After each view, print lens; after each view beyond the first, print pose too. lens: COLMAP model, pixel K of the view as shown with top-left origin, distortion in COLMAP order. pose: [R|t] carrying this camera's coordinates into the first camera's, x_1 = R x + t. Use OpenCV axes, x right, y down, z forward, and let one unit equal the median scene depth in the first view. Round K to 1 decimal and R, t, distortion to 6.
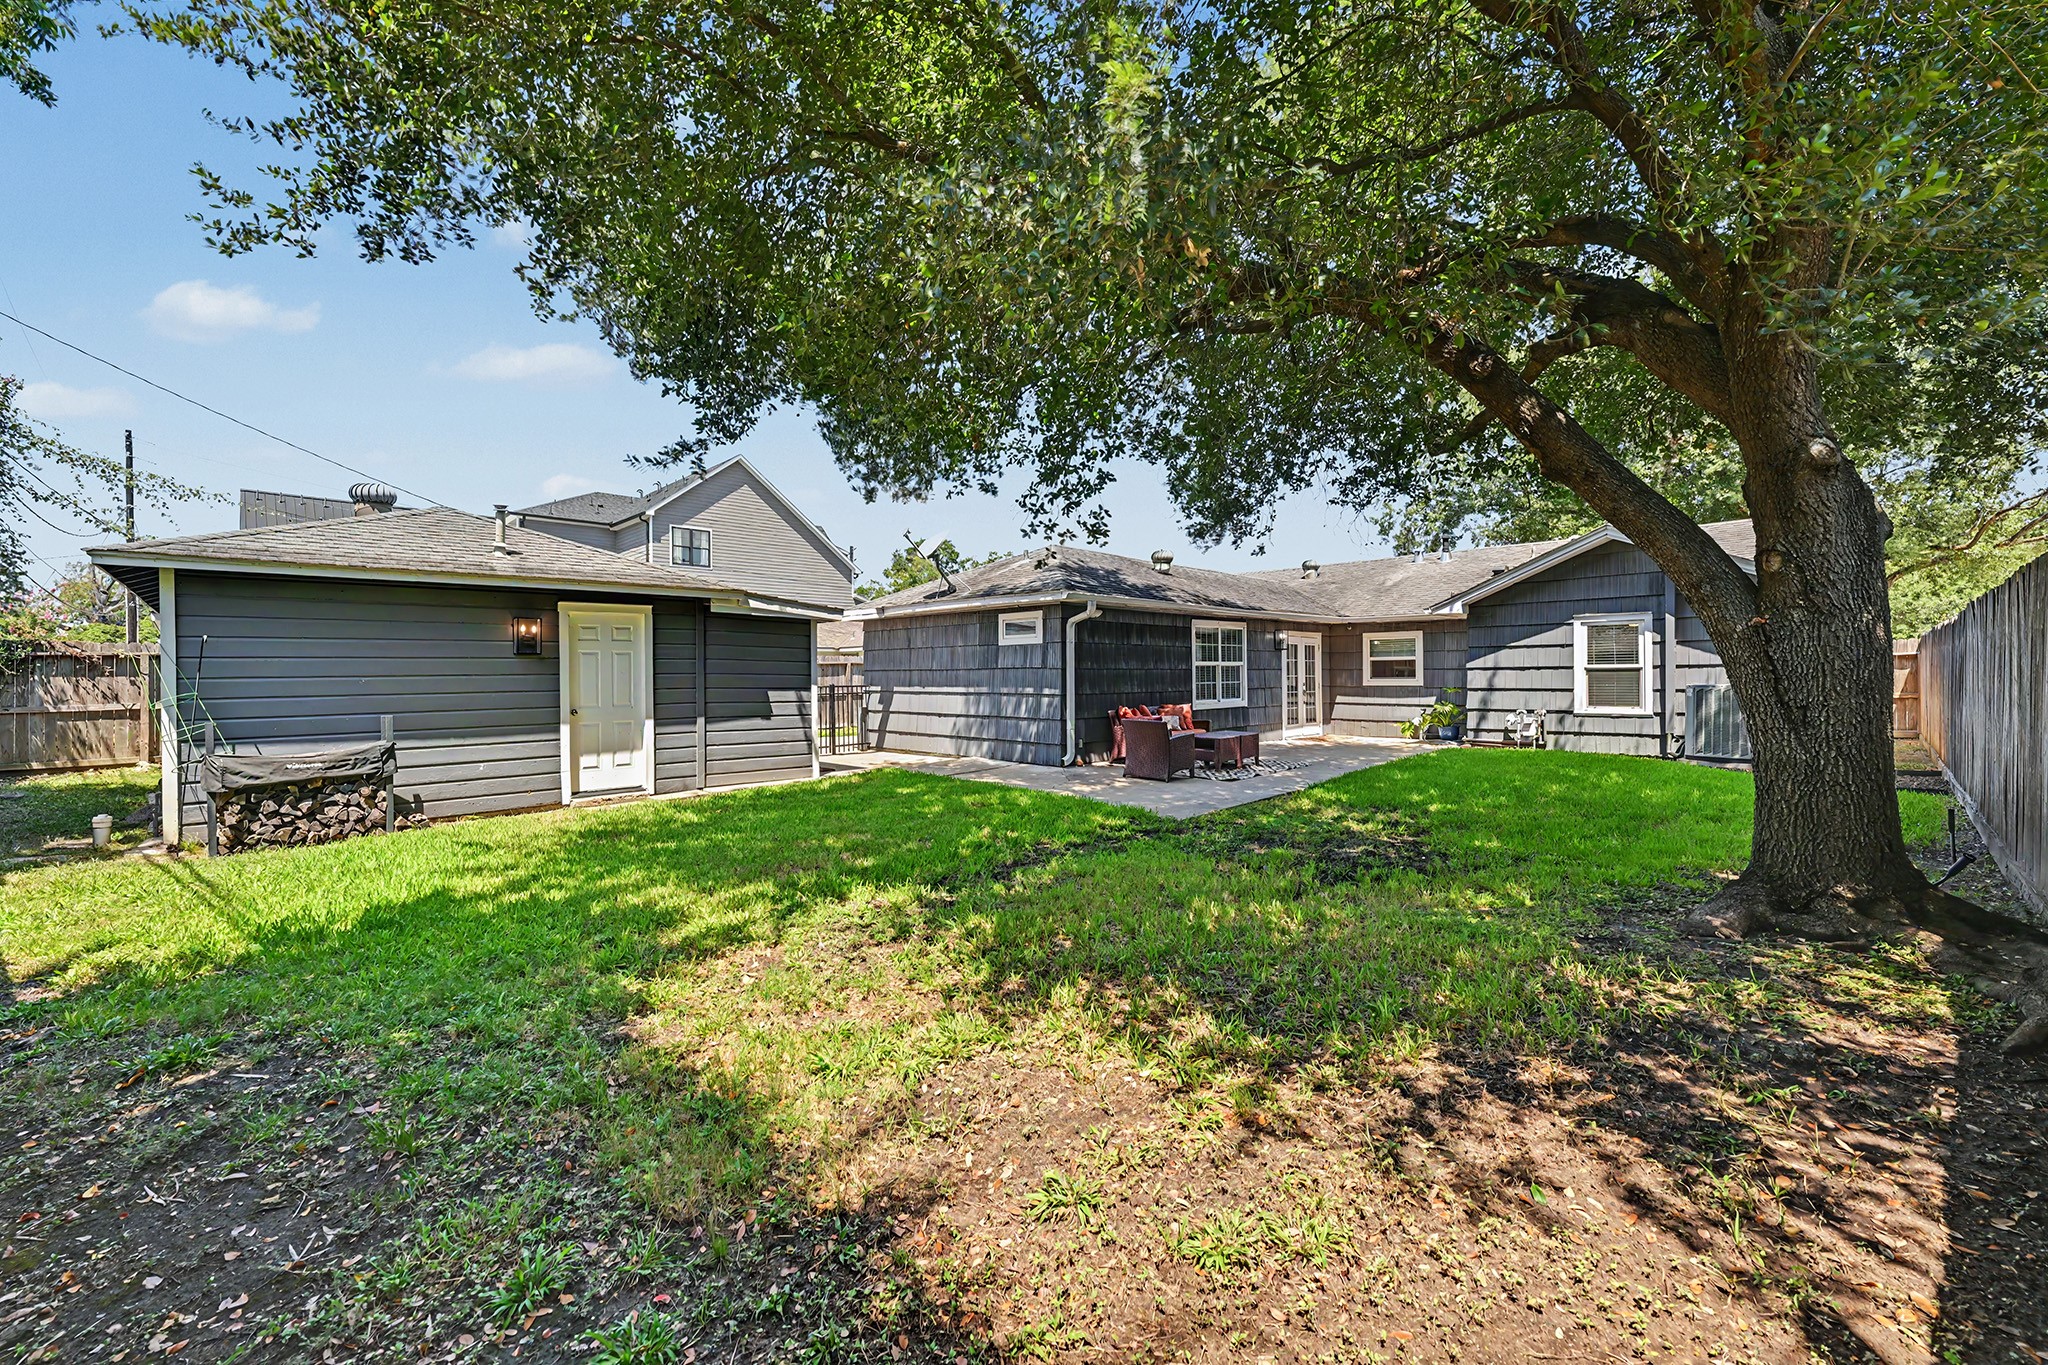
lens RADIAL K [[833.2, 0, 1023.4], [0, 833.2, 676.7], [0, 0, 1]] dist [-0.003783, -0.000034]
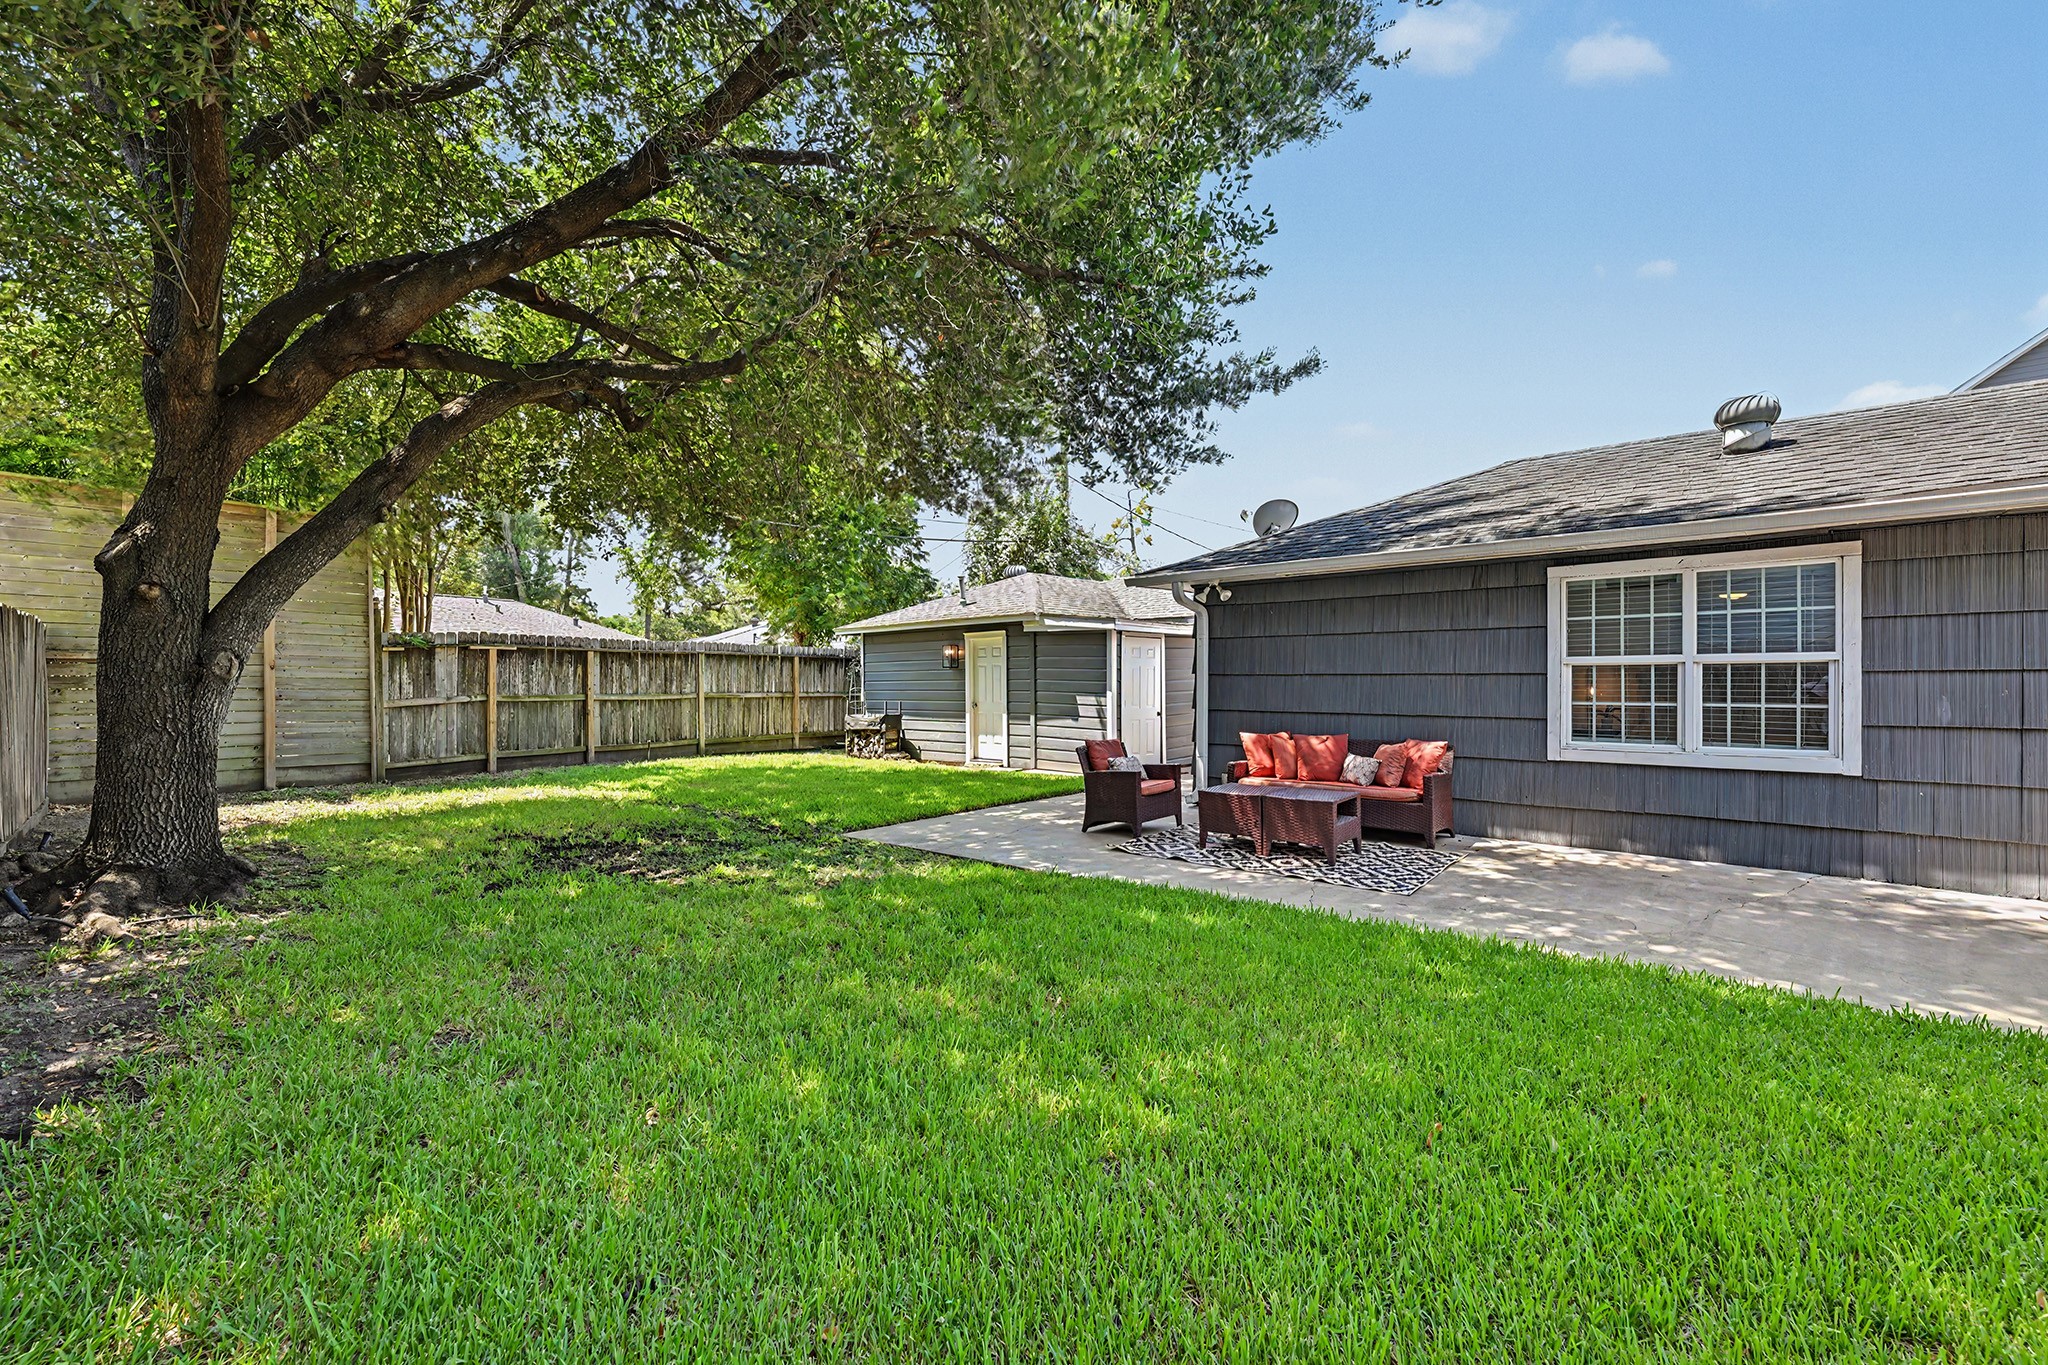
lens RADIAL K [[870.3, 0, 1031.2], [0, 870.3, 685.4], [0, 0, 1]] dist [-0.001736, -0.000208]
pose [[0.020909, 0.003886, -0.999774, 0.457092], [-0.011006, 0.999933, 0.003657, -0.000036], [0.999721, 0.010927, 0.020950, 0.466755]]
